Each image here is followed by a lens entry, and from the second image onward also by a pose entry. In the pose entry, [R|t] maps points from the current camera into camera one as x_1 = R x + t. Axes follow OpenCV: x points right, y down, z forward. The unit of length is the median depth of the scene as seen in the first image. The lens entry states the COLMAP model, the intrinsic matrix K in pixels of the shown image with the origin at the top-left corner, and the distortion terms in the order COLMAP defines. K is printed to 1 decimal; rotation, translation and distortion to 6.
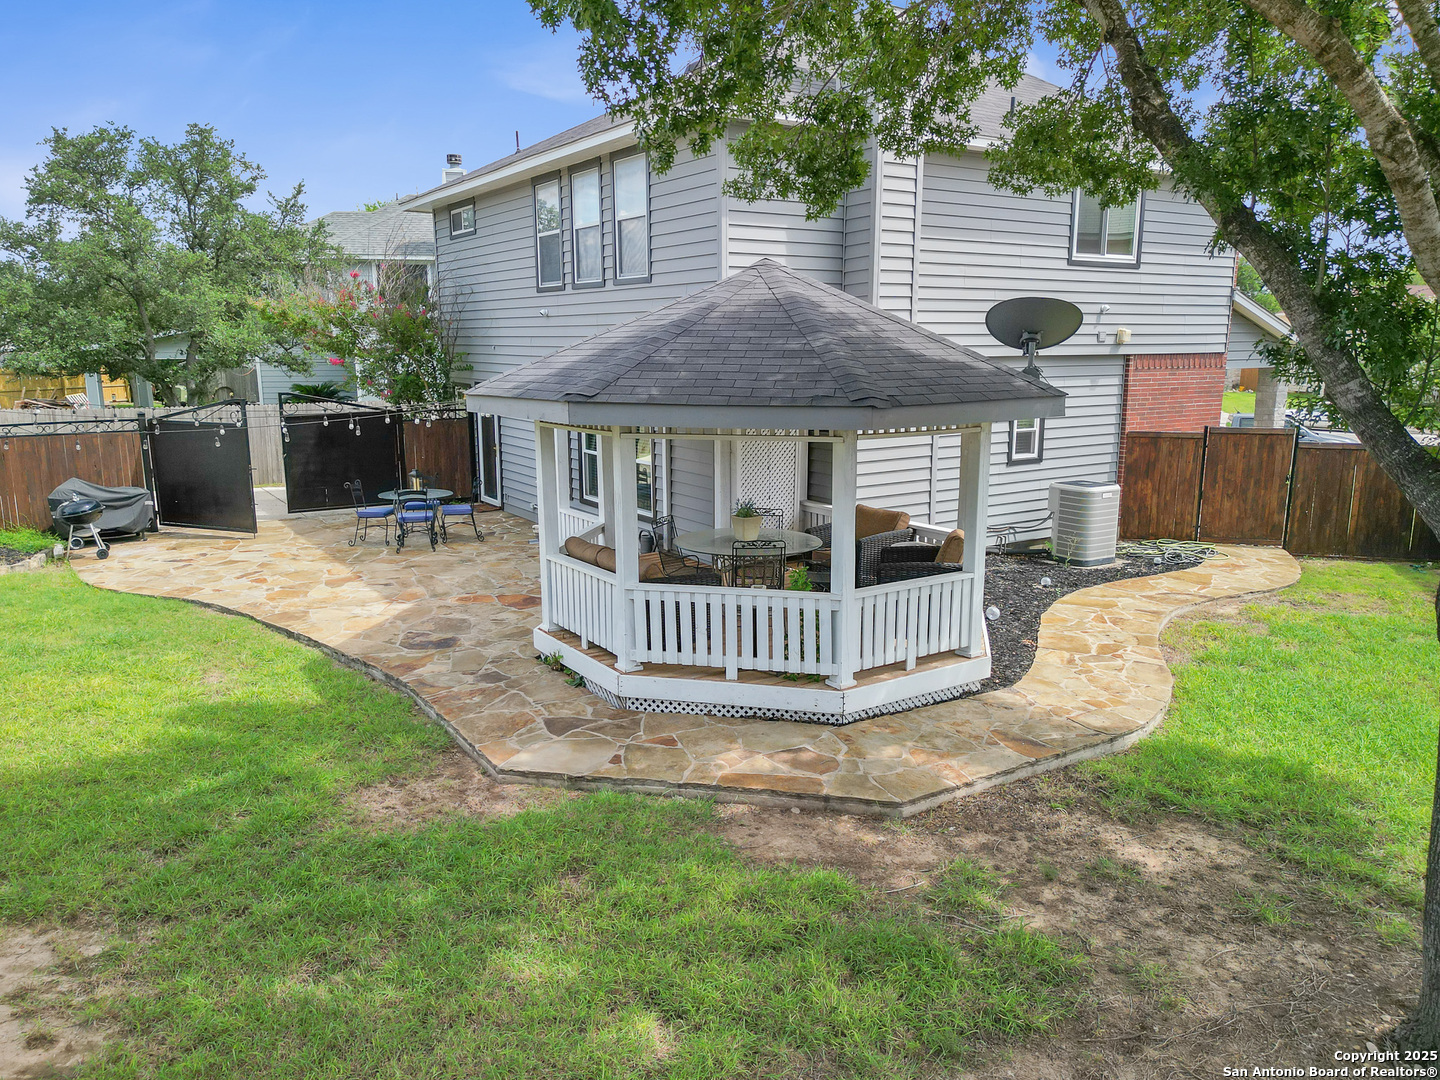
lens RADIAL K [[1013.1, 0, 720.0], [0, 1013.1, 540.0], [0, 0, 1]] dist [0.115711, -0.097034]
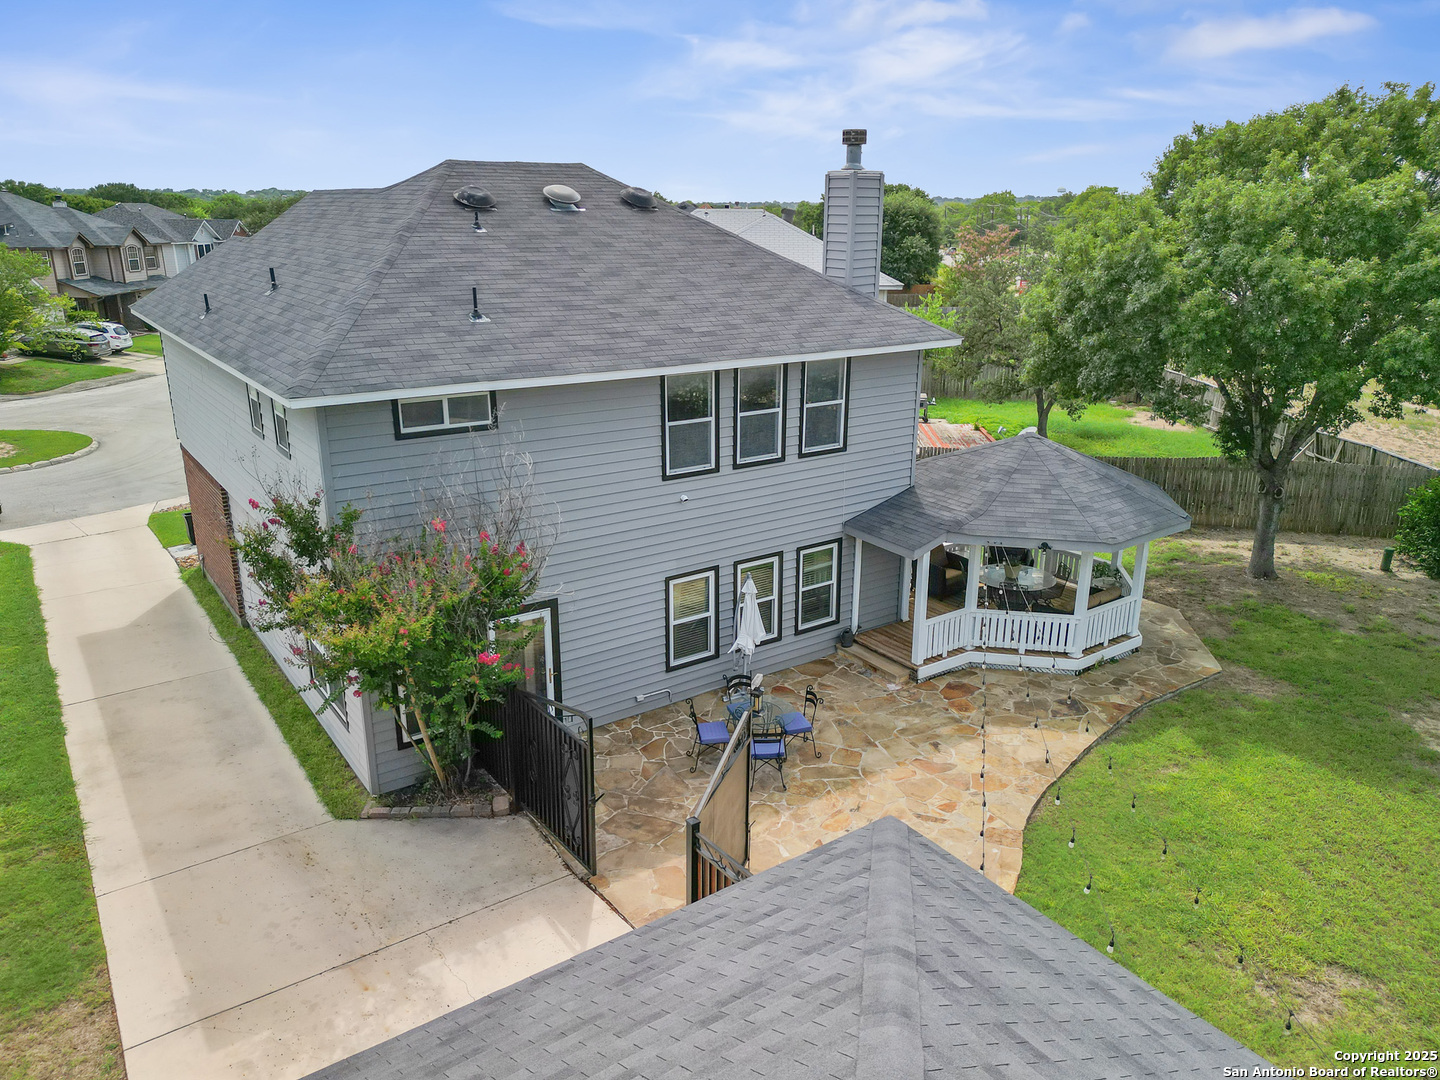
lens RADIAL K [[1013.1, 0, 720.0], [0, 1013.1, 540.0], [0, 0, 1]] dist [0.115711, -0.097034]
pose [[-0.044877, -0.298994, 0.953199, -1.683367], [0.189081, 0.934372, 0.301990, -0.715923], [-0.980935, 0.193784, 0.014603, 1.457225]]
